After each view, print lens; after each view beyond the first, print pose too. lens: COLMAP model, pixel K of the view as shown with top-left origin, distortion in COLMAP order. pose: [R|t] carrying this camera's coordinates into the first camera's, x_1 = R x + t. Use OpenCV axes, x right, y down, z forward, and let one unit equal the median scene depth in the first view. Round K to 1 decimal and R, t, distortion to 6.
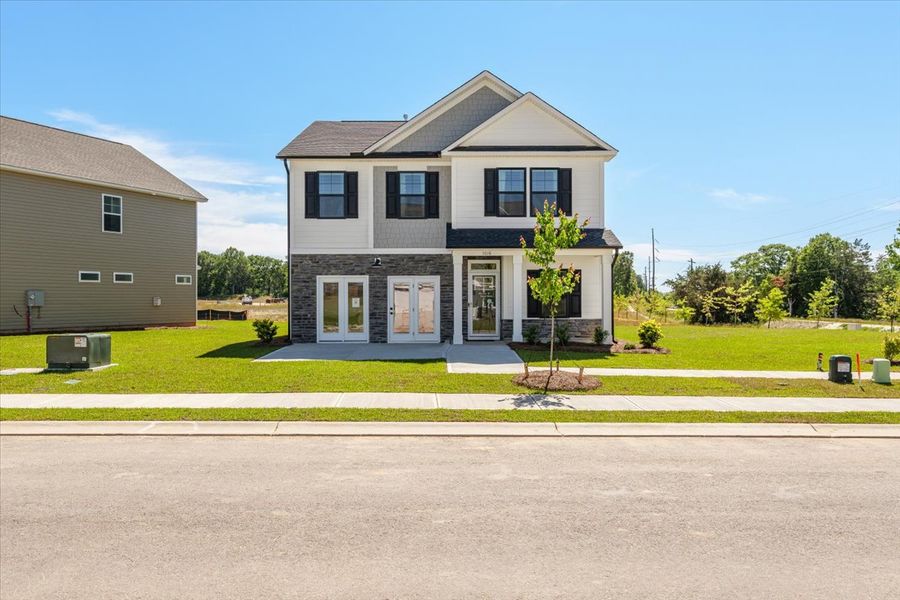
lens RADIAL K [[717.8, 0, 442.1], [0, 717.8, 300.6], [0, 0, 1]] dist [0.004677, 0.002631]
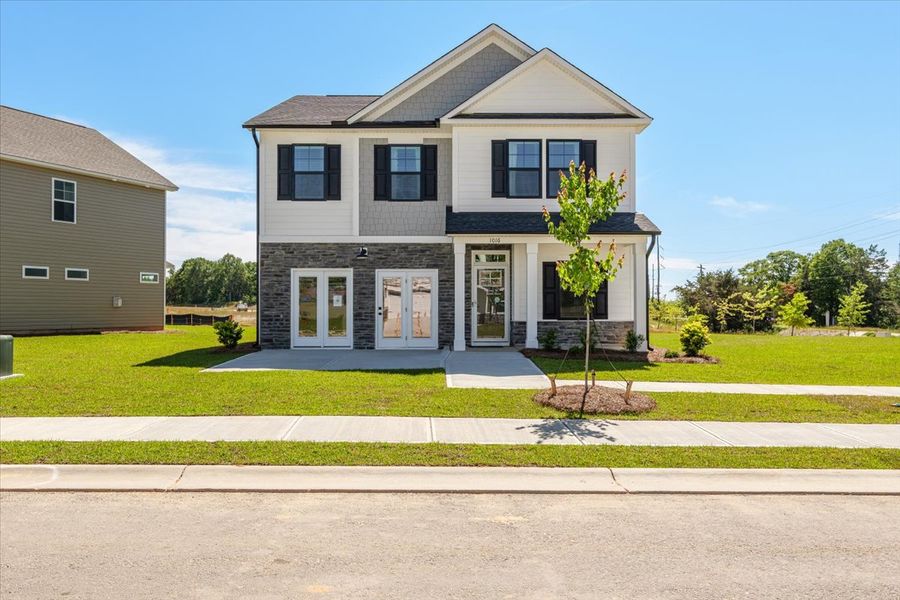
lens RADIAL K [[717.8, 0, 442.1], [0, 717.8, 300.6], [0, 0, 1]] dist [0.004677, 0.002631]
pose [[0.999994, 0.003383, -0.000041, 0.001725], [-0.003384, 0.999919, -0.012249, 0.012354], [0.000000, 0.012249, 0.999925, 0.164023]]
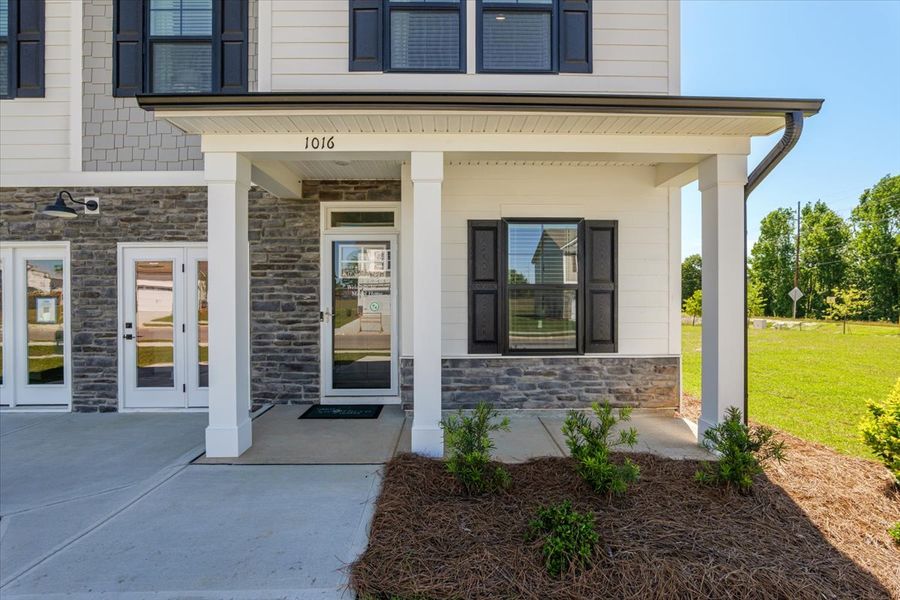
lens RADIAL K [[419.8, 0, 450.0], [0, 419.8, 300.0], [0, 0, 1]] dist [-0.014799, 0.000690]
pose [[0.999919, 0.000971, 0.012682, 0.103887], [-0.000979, 0.999999, 0.000625, -0.003016], [-0.012682, -0.000637, 0.999919, 0.769754]]
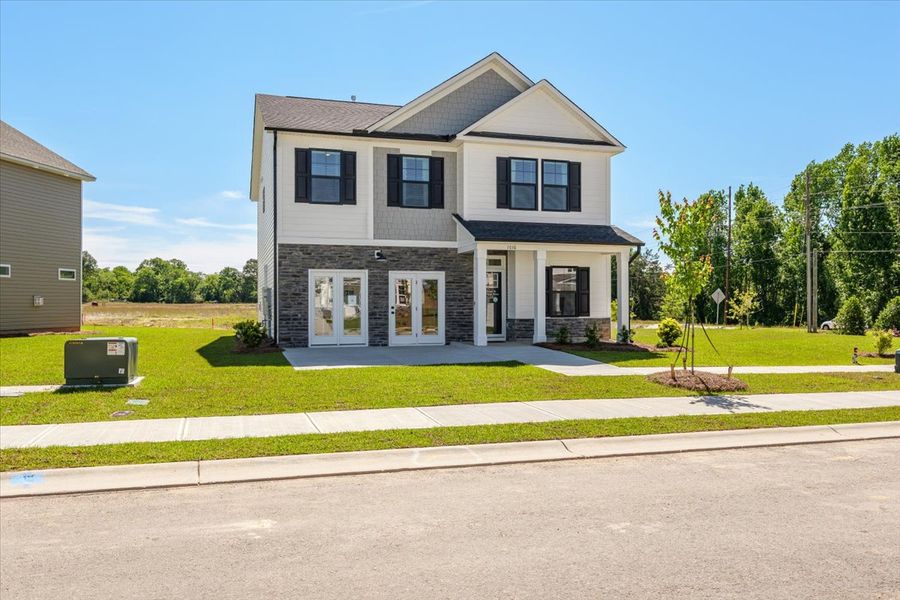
lens RADIAL K [[717.8, 0, 442.1], [0, 717.8, 300.6], [0, 0, 1]] dist [0.004677, 0.002631]
pose [[0.954600, 0.002938, 0.297877, -0.278585], [-0.000964, 0.999977, -0.006774, 0.008657], [-0.297890, 0.006179, 0.954580, 0.129073]]
